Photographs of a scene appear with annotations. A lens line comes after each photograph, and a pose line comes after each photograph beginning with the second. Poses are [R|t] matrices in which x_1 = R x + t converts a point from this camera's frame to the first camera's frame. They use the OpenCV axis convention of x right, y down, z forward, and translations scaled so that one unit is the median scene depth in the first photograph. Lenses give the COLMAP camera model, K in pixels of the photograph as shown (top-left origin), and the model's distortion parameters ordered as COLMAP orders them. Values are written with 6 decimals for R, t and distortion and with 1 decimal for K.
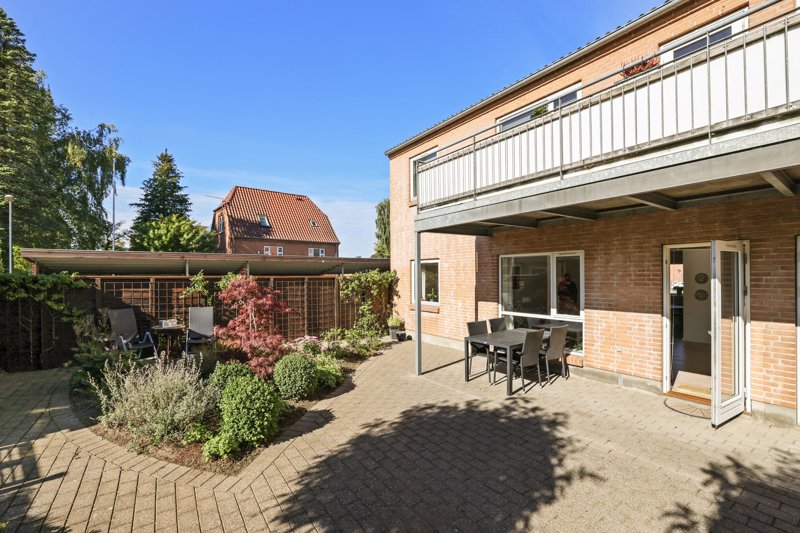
lens RADIAL K [[345.2, 0, 393.4], [0, 345.2, 277.4], [0, 0, 1]] dist [-0.026659, 0.003278]
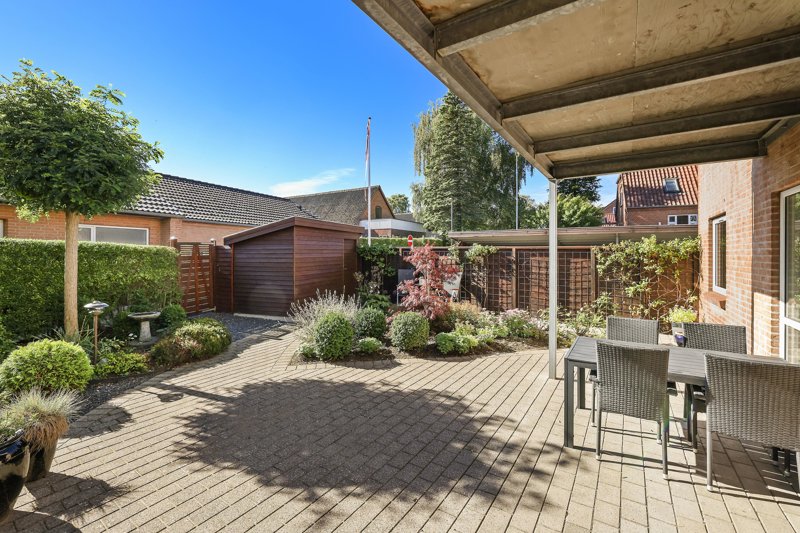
lens RADIAL K [[345.2, 0, 399.9], [0, 345.2, 252.7], [0, 0, 1]] dist [-0.026659, 0.003278]
pose [[0.381707, 0.003589, -0.924276, 0.762725], [-0.008844, 0.999961, 0.000231, 0.028023], [0.924241, 0.008086, 0.381724, 0.531045]]
